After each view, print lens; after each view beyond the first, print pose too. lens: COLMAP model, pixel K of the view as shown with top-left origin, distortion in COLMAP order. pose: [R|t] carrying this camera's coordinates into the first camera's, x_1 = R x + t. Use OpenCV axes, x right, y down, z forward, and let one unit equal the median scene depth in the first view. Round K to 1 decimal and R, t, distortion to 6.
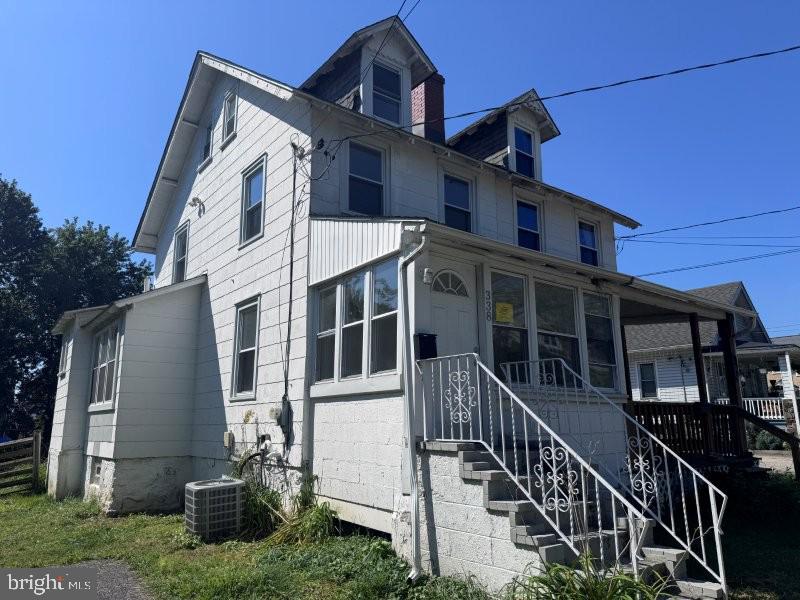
lens RADIAL K [[576.8, 0, 401.7], [0, 576.8, 300.3], [0, 0, 1]] dist [0.018476, 0.003703]
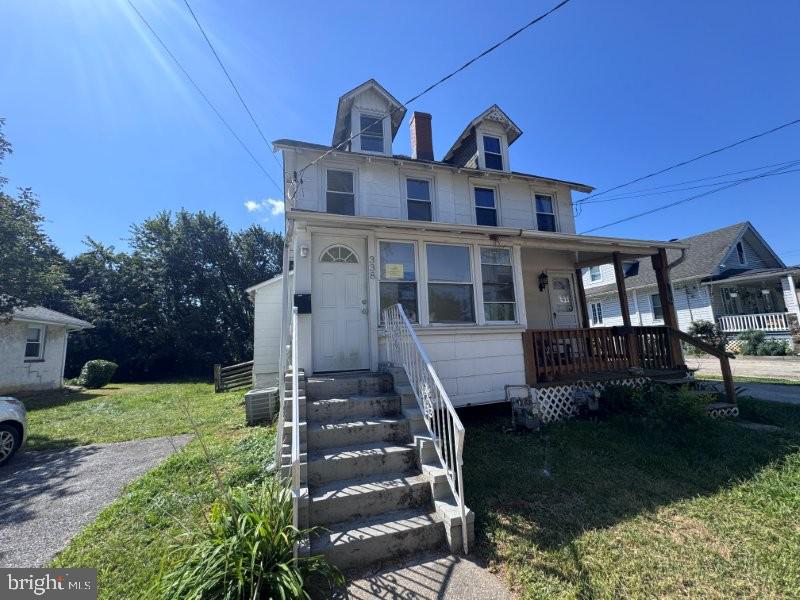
lens RADIAL K [[318.6, 0, 396.2], [0, 318.6, 298.2], [0, 0, 1]] dist [-0.002018, 0.000756]
pose [[0.929553, -0.087272, -0.358210, 0.257507], [0.112215, 0.992455, 0.049403, 0.027224], [0.351196, -0.086120, 0.932333, 0.192307]]
